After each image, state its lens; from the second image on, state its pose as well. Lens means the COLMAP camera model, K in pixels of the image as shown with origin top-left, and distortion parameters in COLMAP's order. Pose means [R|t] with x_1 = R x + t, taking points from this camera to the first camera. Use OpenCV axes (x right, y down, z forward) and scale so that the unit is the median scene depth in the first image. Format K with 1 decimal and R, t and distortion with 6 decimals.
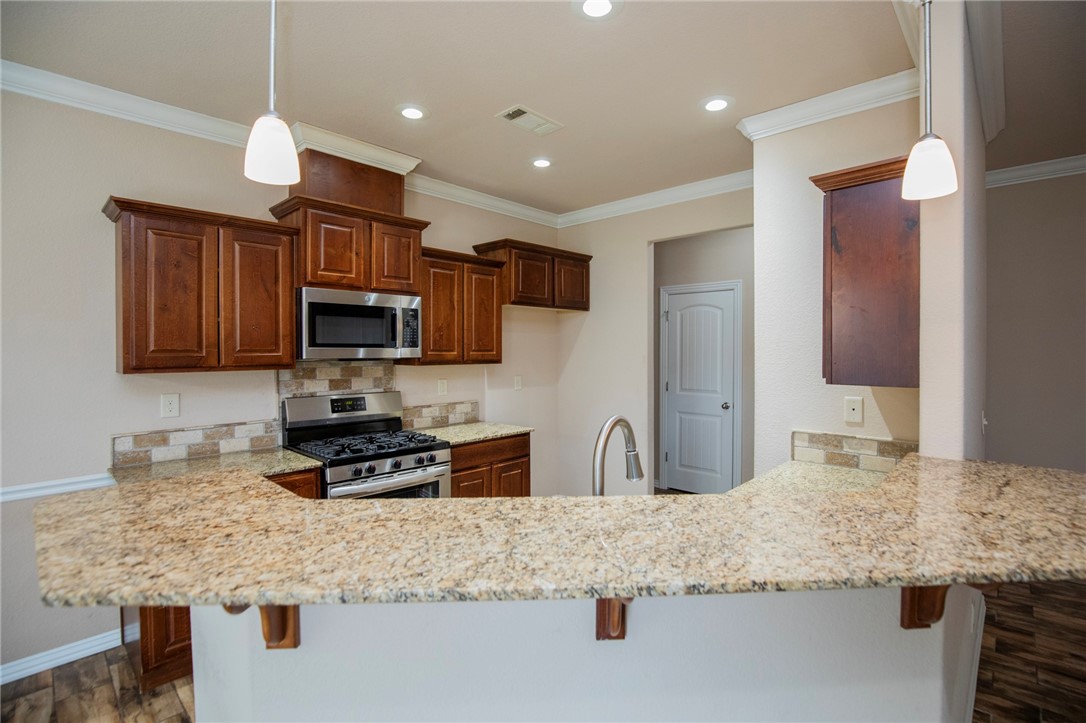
lens RADIAL K [[500.5, 0, 544.9], [0, 500.5, 354.5], [0, 0, 1]] dist [-0.025738, 0.000648]
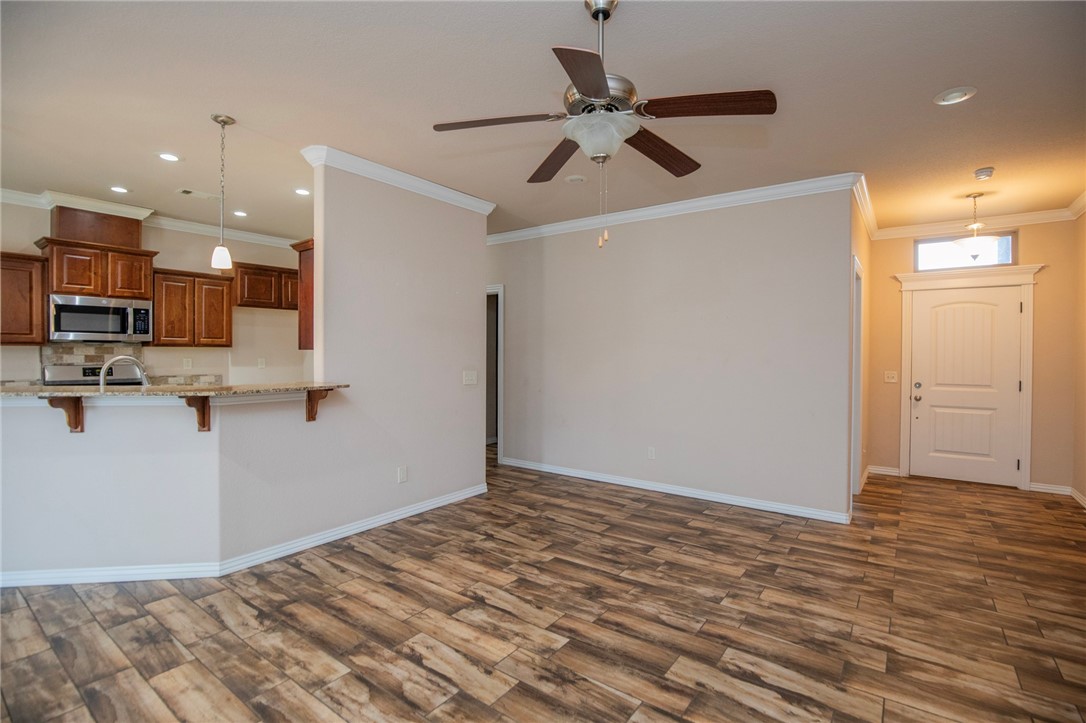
lens RADIAL K [[500.5, 0, 547.8], [0, 500.5, 355.5], [0, 0, 1]] dist [-0.025738, 0.000648]
pose [[0.992154, 0.004490, 0.124943, 0.770282], [-0.004508, 0.999990, -0.000139, 0.045434], [-0.124942, -0.000425, 0.992164, -0.640933]]
